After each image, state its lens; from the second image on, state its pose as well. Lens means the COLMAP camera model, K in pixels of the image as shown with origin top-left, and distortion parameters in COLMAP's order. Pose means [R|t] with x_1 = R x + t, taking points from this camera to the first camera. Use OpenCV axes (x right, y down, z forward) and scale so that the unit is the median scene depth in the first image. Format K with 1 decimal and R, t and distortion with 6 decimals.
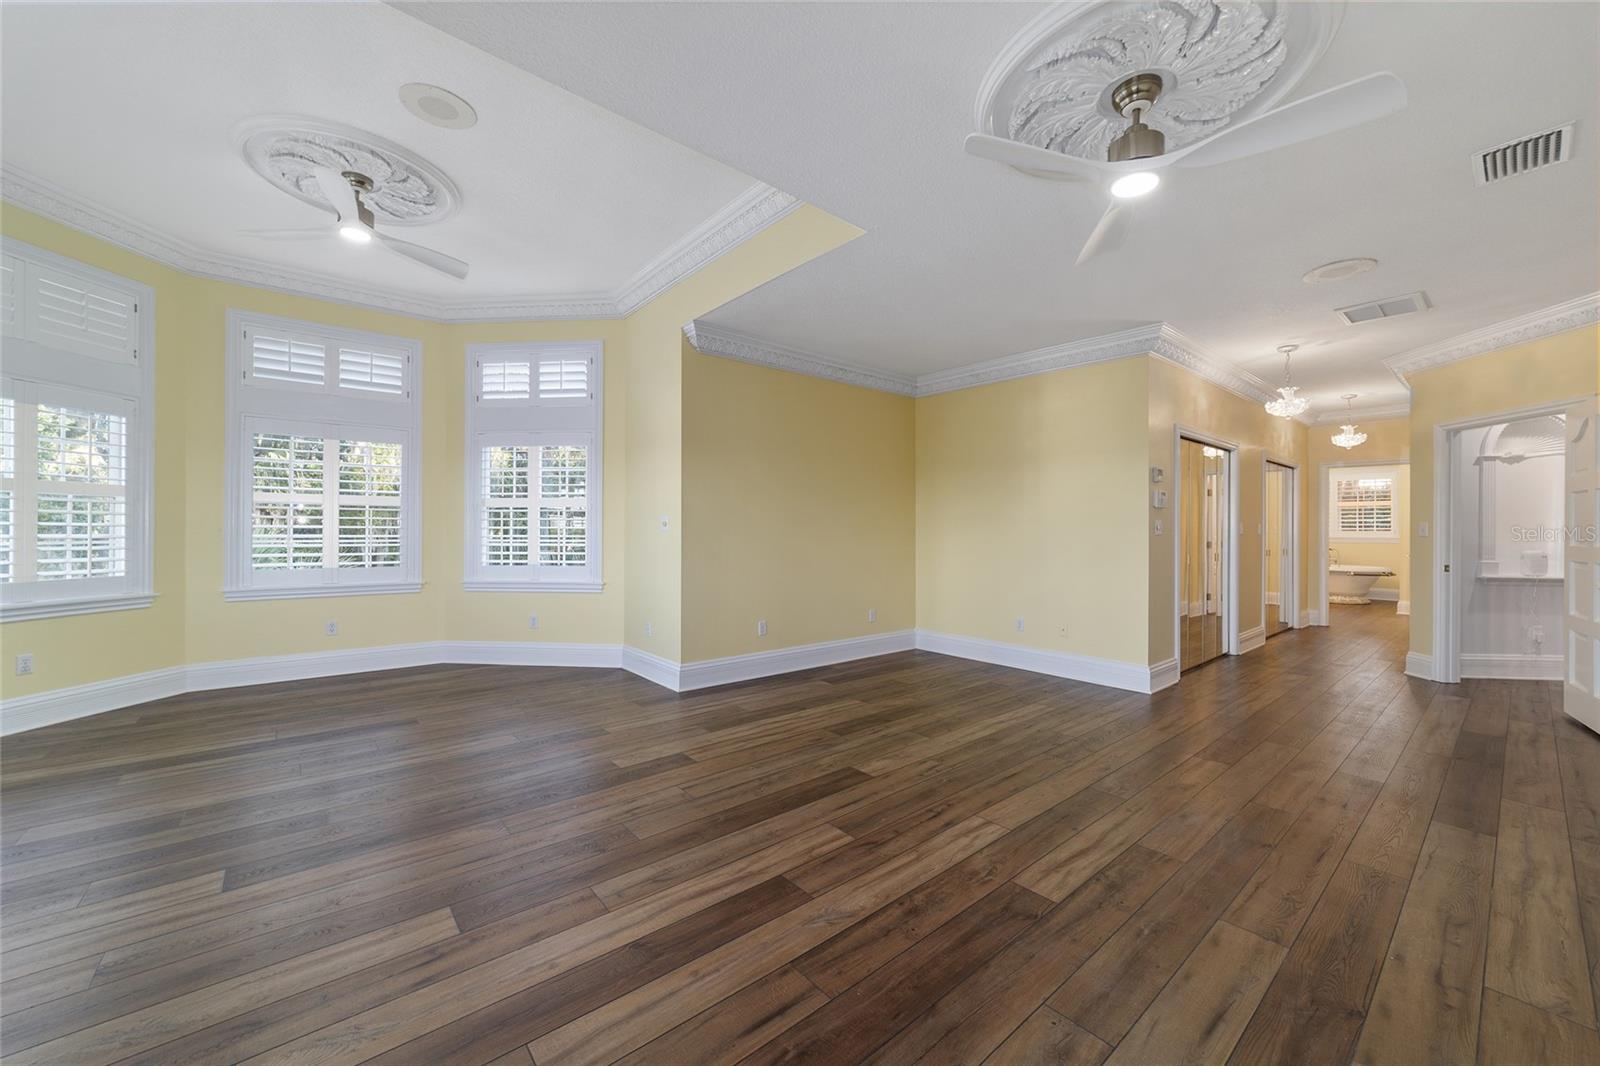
lens RADIAL K [[610.9, 0, 802.3], [0, 610.9, 538.5], [0, 0, 1]] dist [-0.000423, 0.000010]
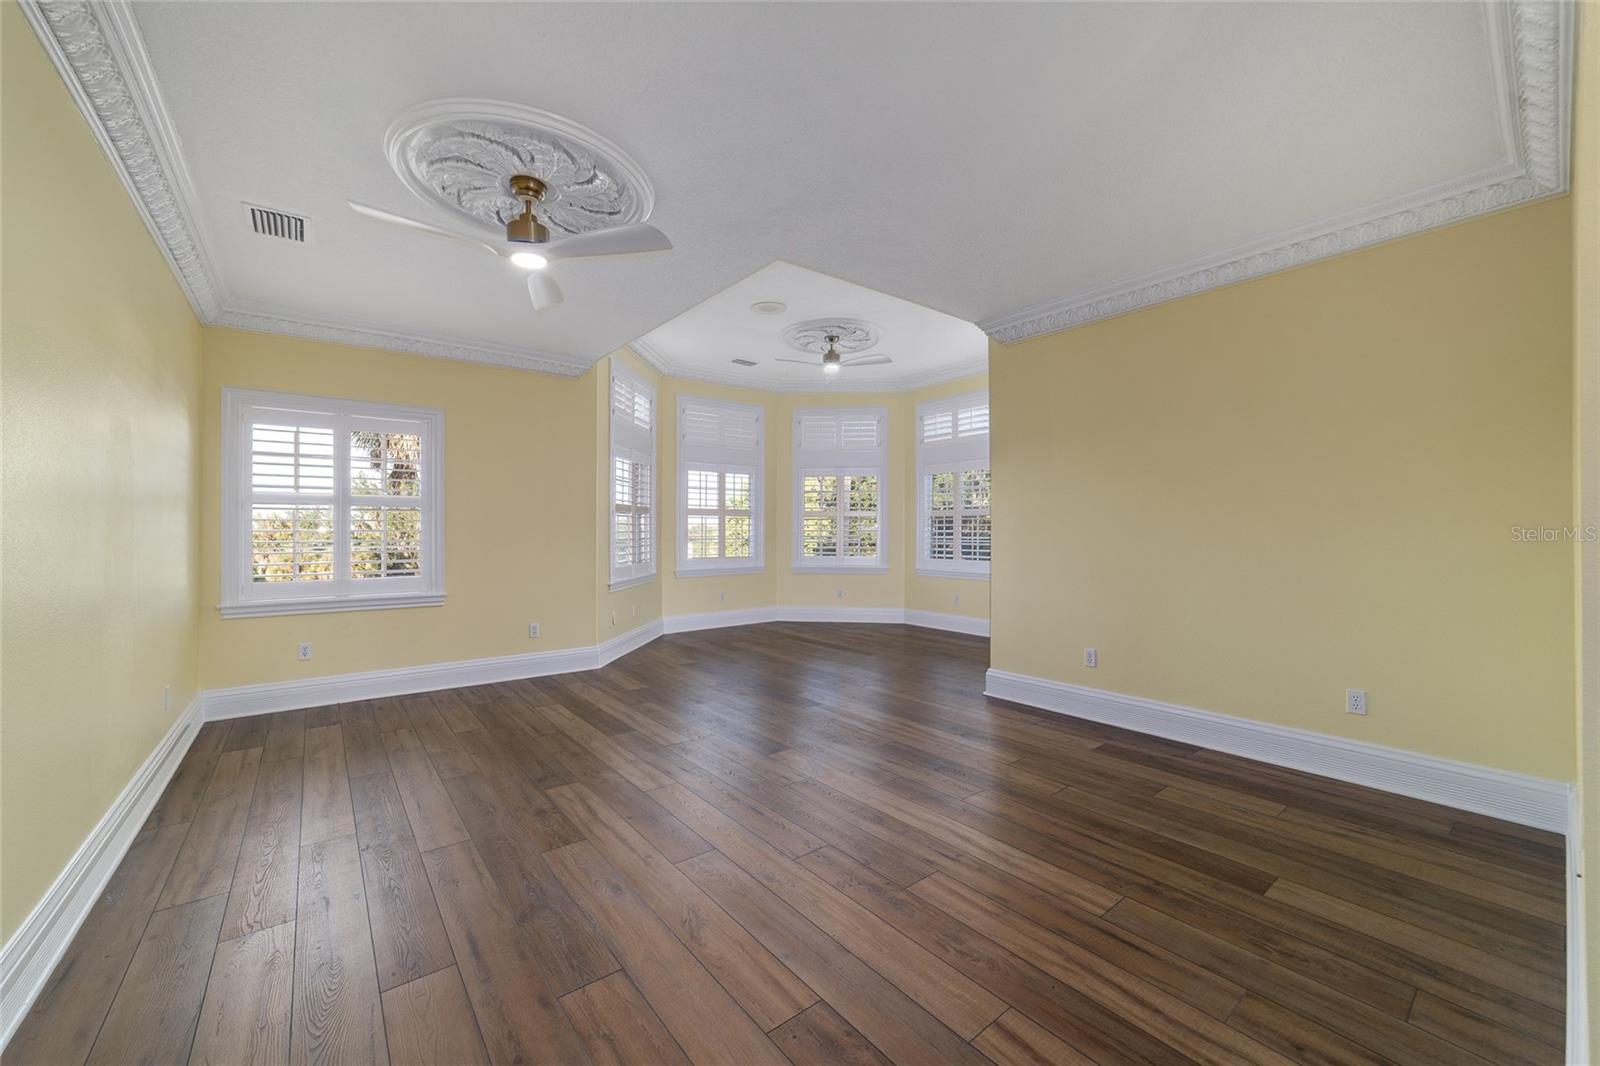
lens RADIAL K [[610.9, 0, 803.7], [0, 610.9, 533.8], [0, 0, 1]] dist [-0.000423, 0.000010]
pose [[-0.033048, -0.002163, -0.999451, 0.984757], [0.002044, 0.999995, -0.002231, -0.010789], [0.999452, -0.002116, -0.033044, 0.880353]]
